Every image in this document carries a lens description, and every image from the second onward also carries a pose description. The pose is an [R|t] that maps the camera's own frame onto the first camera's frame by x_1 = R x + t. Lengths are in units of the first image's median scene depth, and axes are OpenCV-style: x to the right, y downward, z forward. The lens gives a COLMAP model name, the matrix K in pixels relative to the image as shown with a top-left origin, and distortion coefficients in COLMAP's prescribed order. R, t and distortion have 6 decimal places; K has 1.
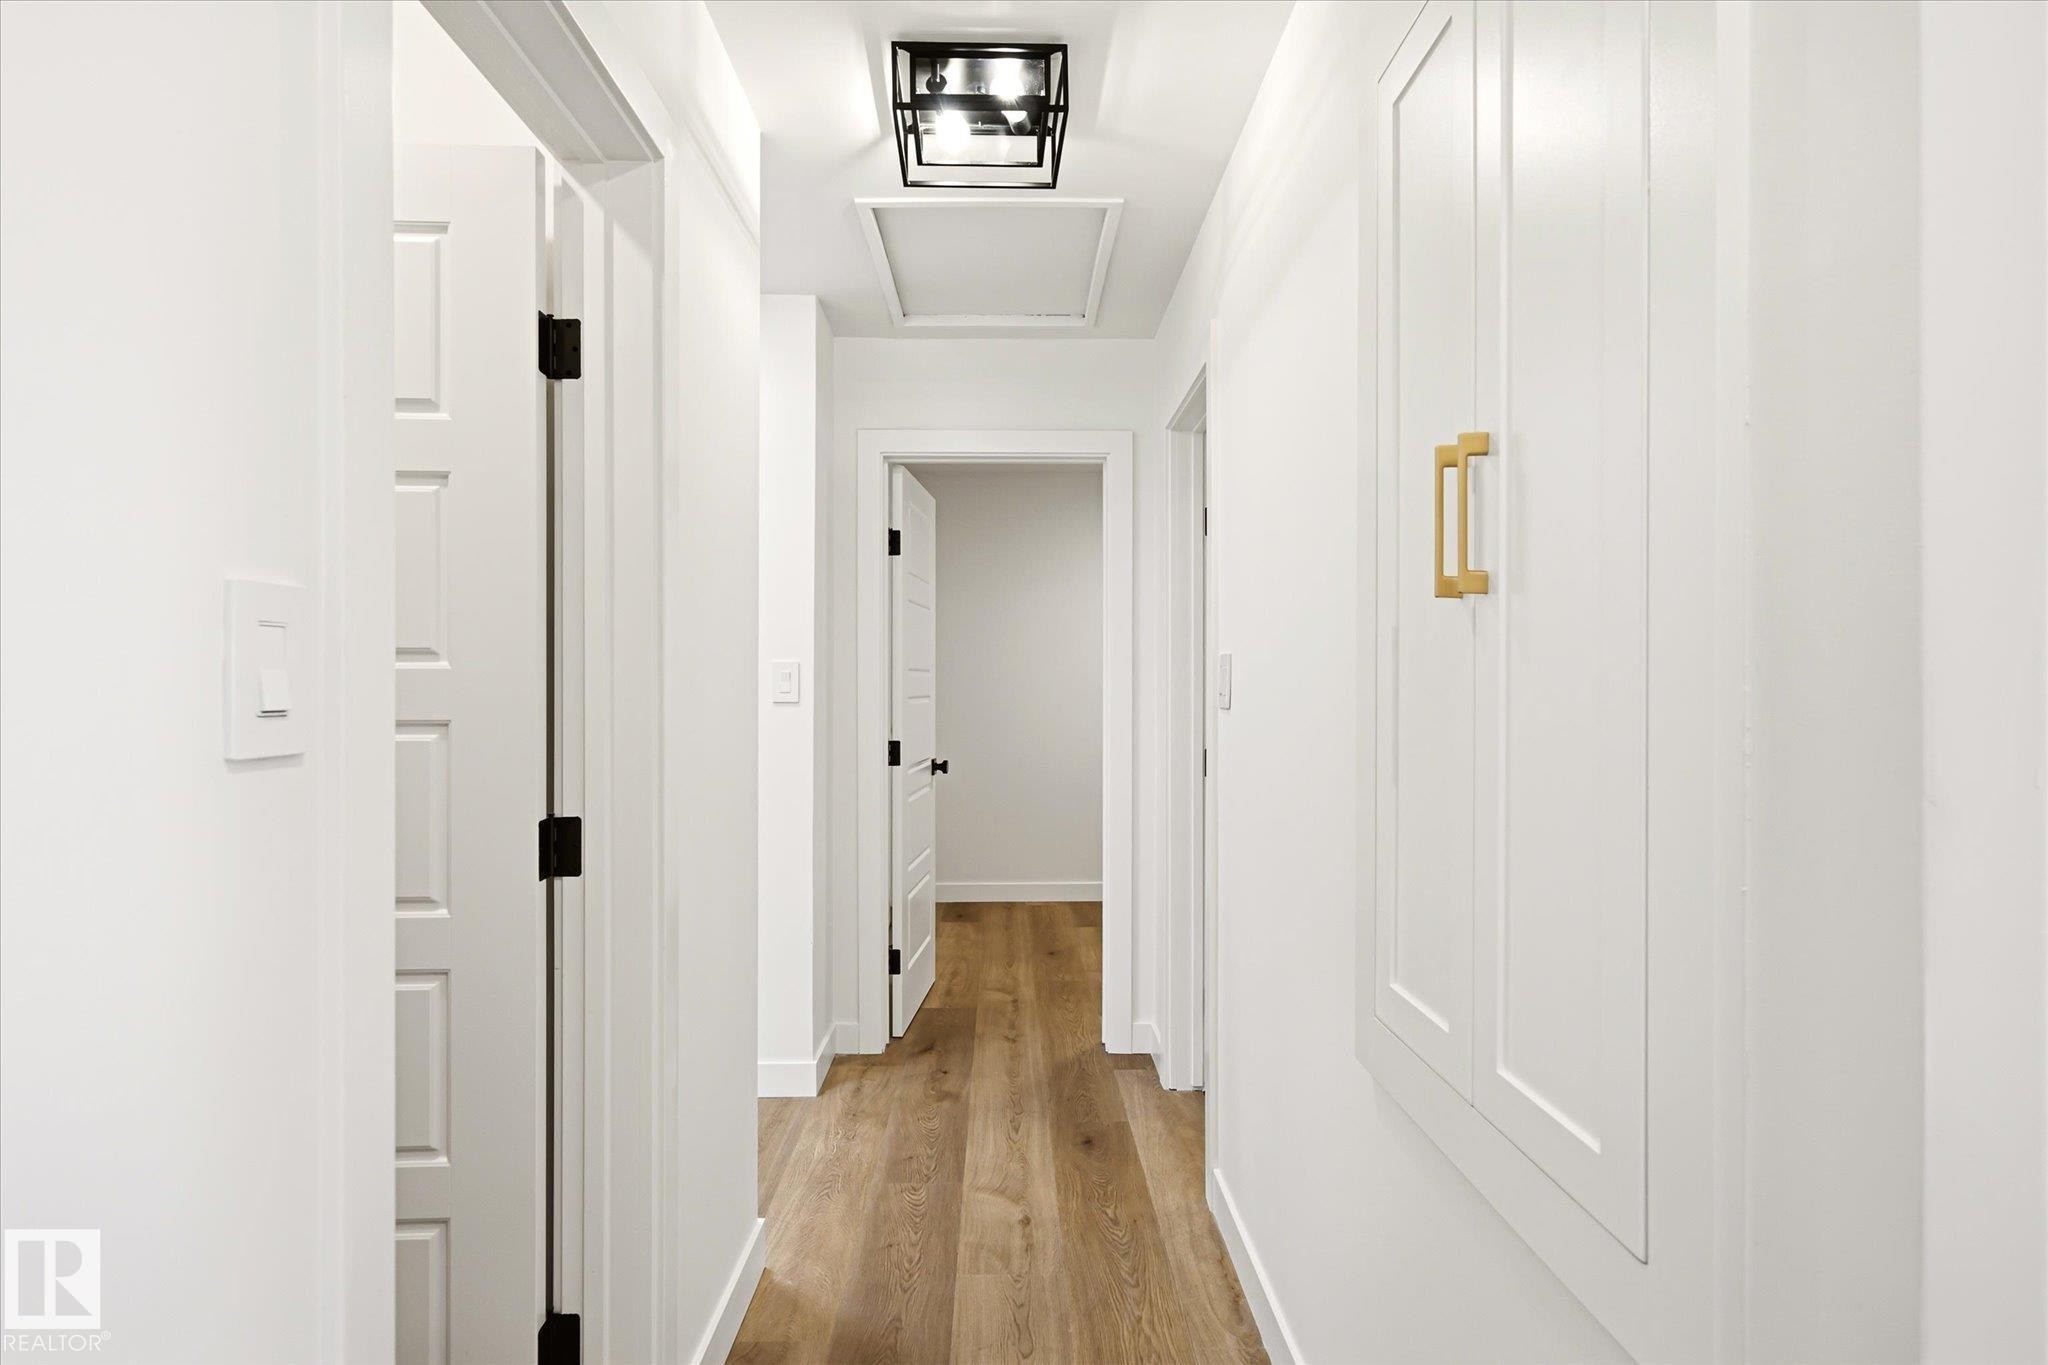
lens RADIAL K [[1003.6, 0, 1023.5], [0, 1003.6, 674.8], [0, 0, 1]] dist [0.006409, 0.000914]
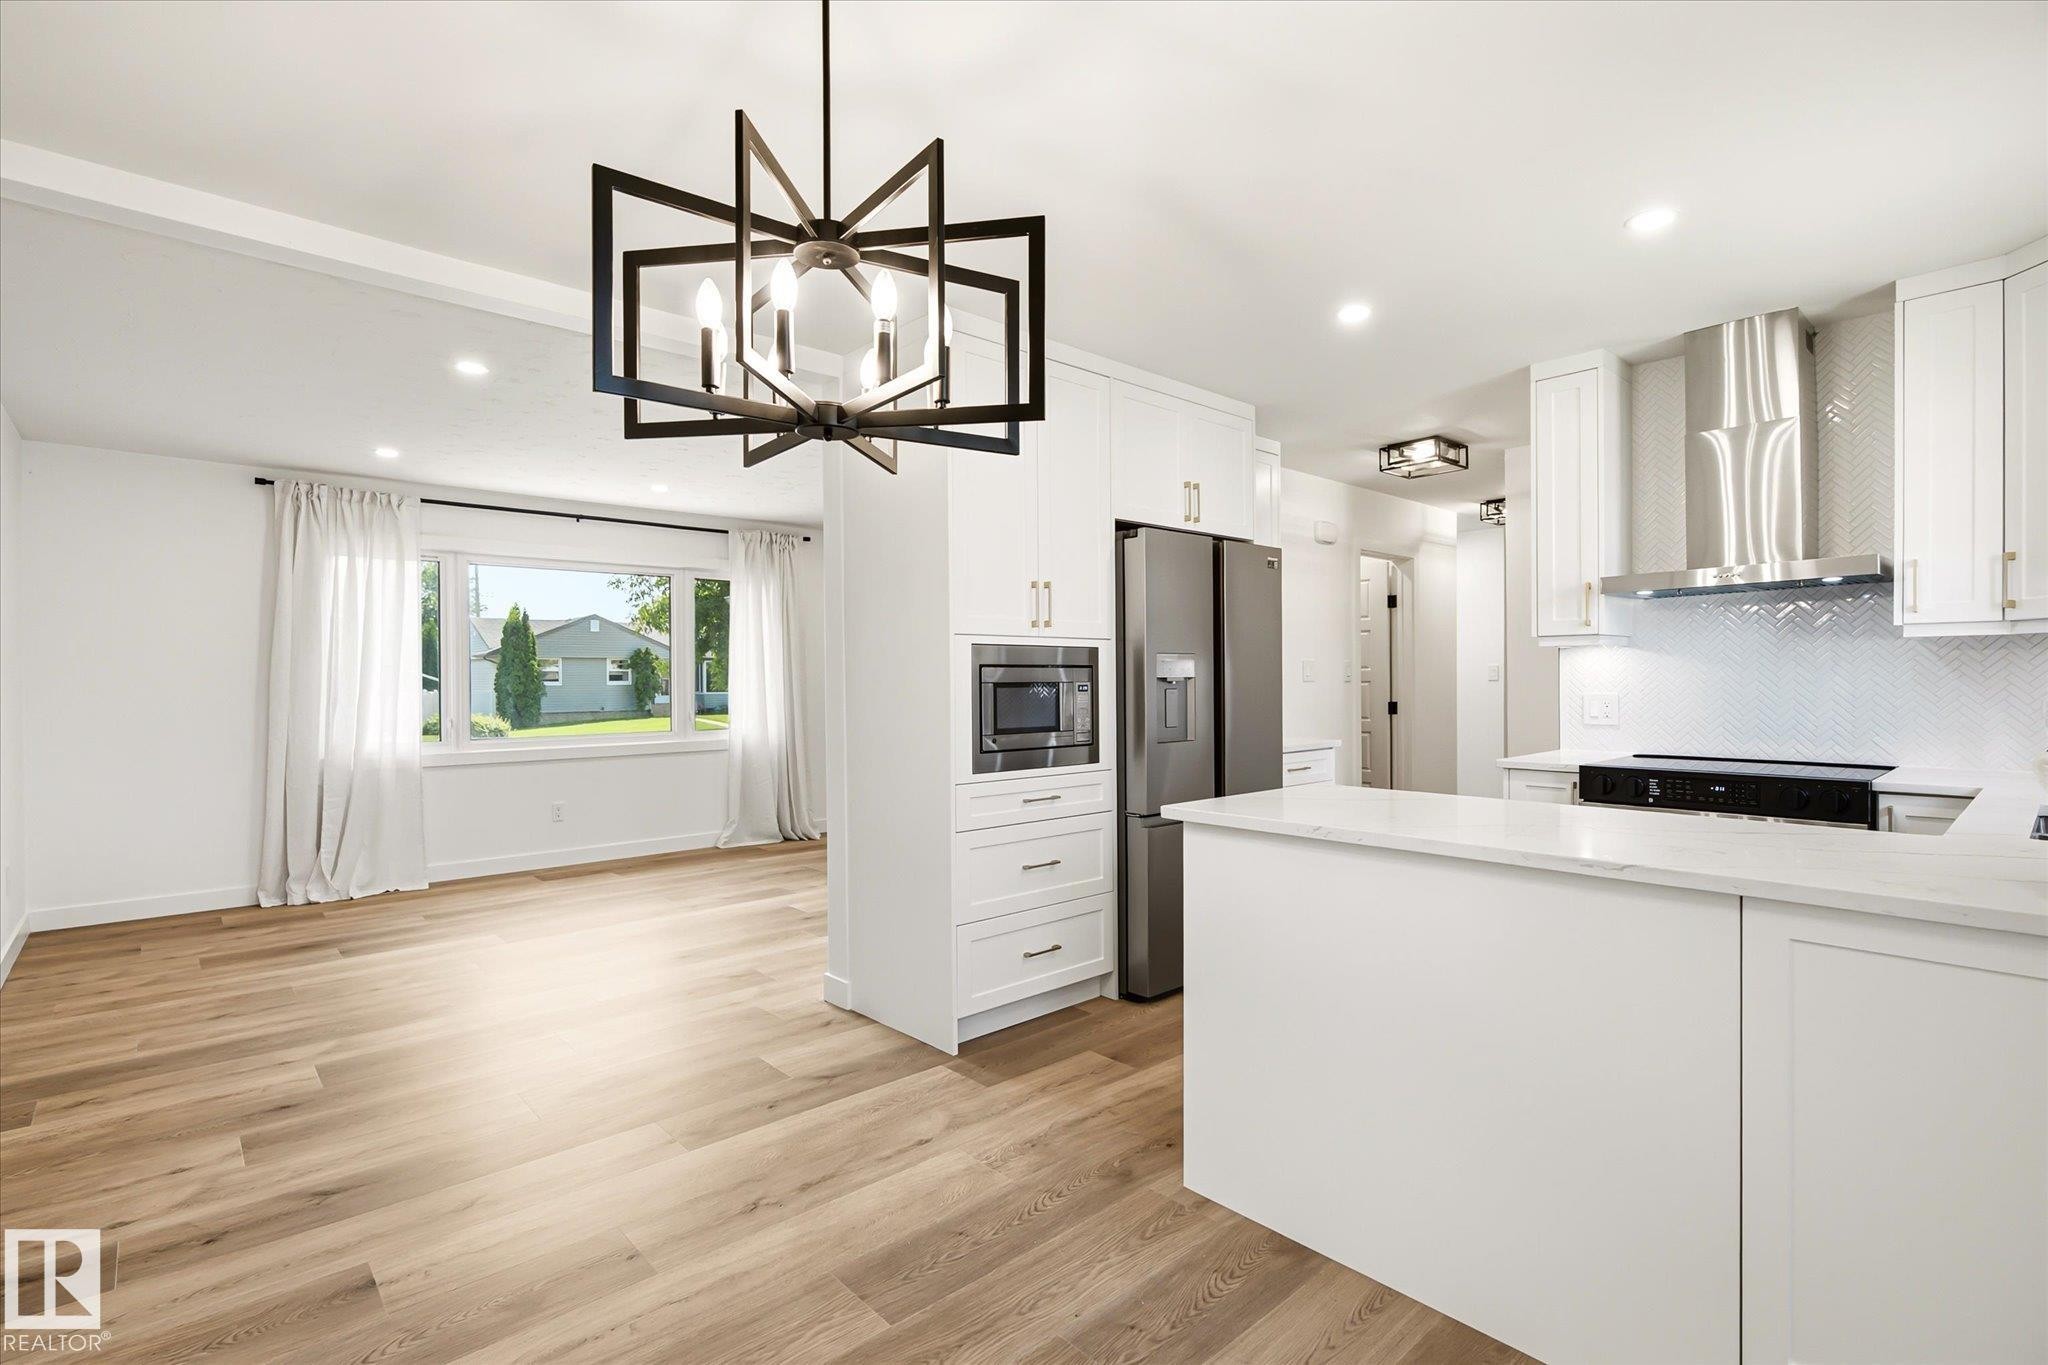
lens RADIAL K [[1003.6, 0, 1027.6], [0, 1003.6, 675.1], [0, 0, 1]] dist [0.006409, 0.000914]
pose [[0.686200, -0.004604, -0.727399, 1.783217], [0.002155, 0.999988, -0.004296, 0.035700], [0.727410, 0.001380, 0.686202, -3.463184]]
